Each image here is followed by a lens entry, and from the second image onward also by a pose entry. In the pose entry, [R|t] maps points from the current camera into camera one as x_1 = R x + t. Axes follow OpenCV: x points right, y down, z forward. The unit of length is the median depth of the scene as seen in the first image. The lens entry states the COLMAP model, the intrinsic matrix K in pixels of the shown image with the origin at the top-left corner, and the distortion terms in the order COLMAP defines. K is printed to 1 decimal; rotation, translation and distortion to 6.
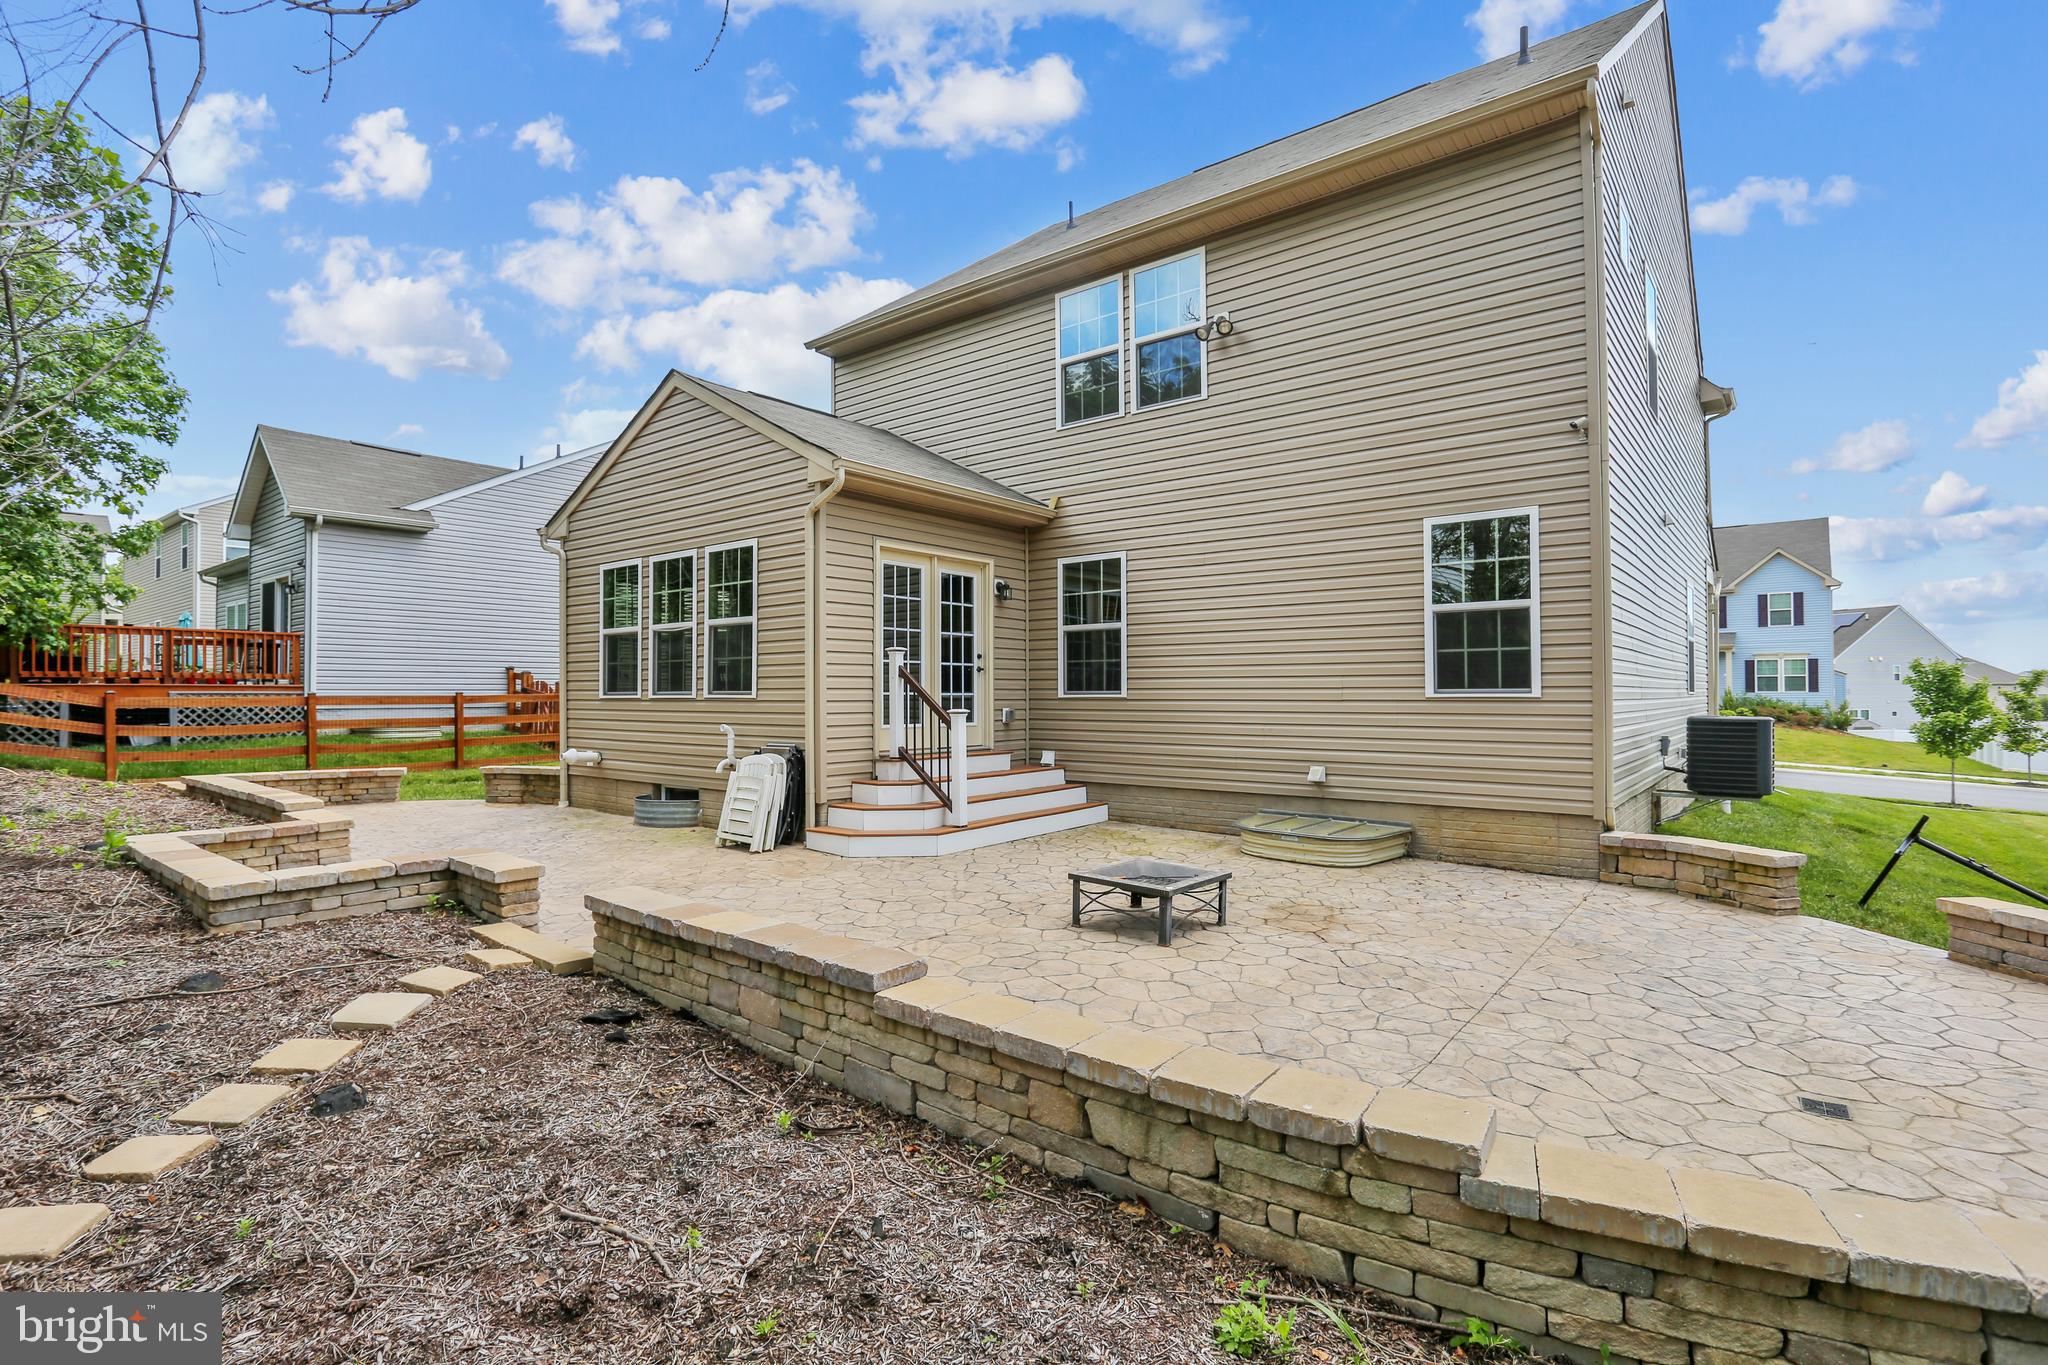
lens RADIAL K [[968.3, 0, 1024.0], [0, 968.3, 682.5], [0, 0, 1]] dist [-0.000864, -0.000337]
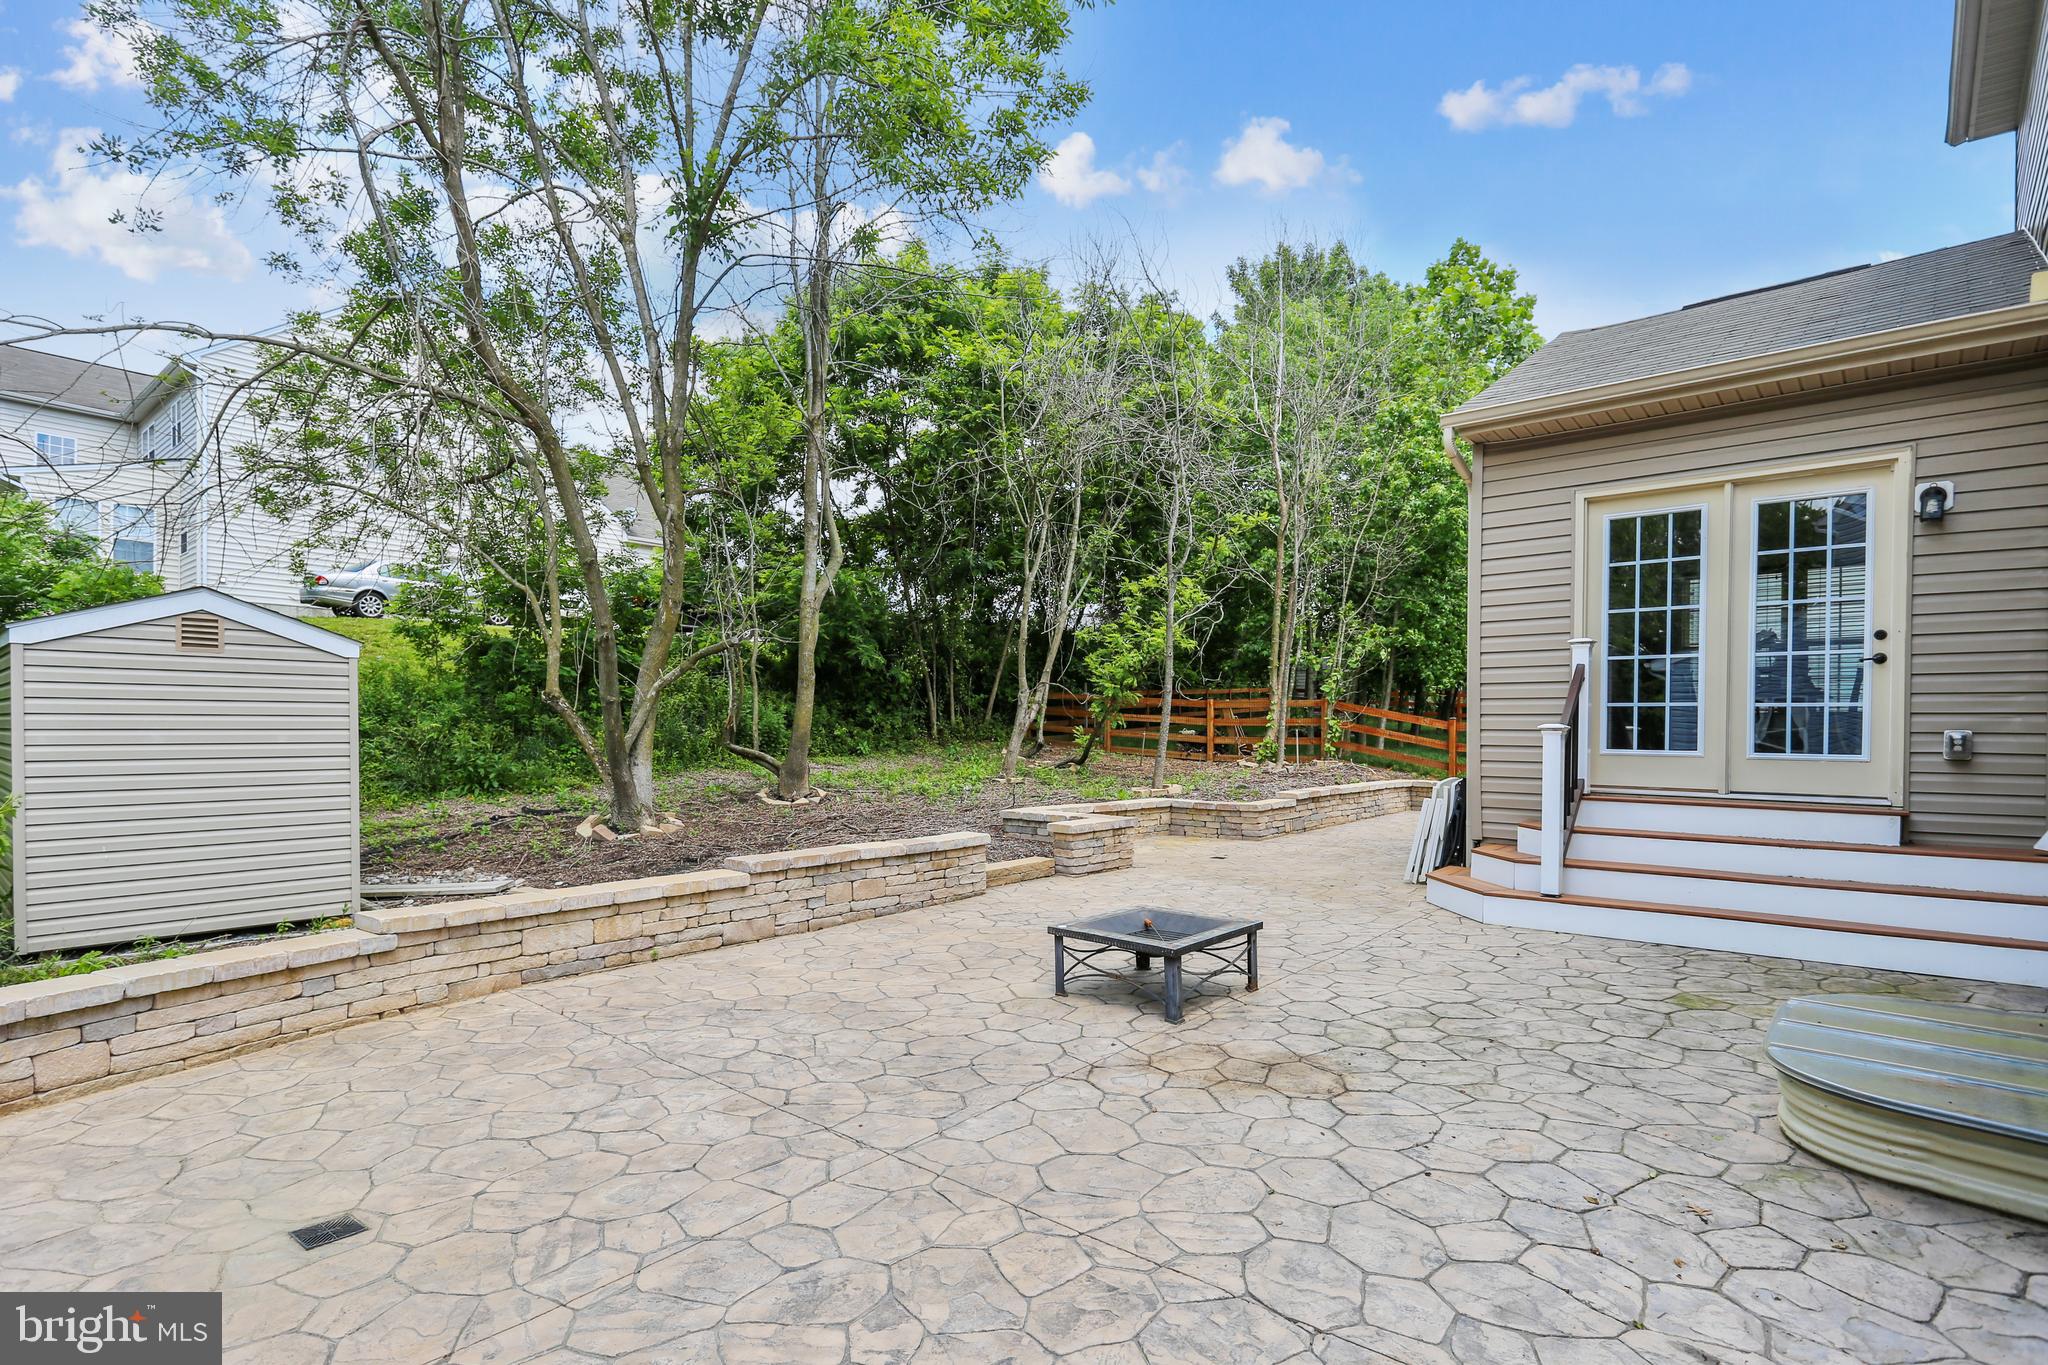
lens RADIAL K [[1006.5, 0, 1021.4], [0, 1006.5, 728.0], [0, 0, 1]] dist [-0.000027, 0.000155]
pose [[-0.048171, 0.007253, -0.998813, 1.174372], [0.003290, 0.999969, 0.007102, 0.043696], [0.998834, -0.002944, -0.048193, 1.175349]]
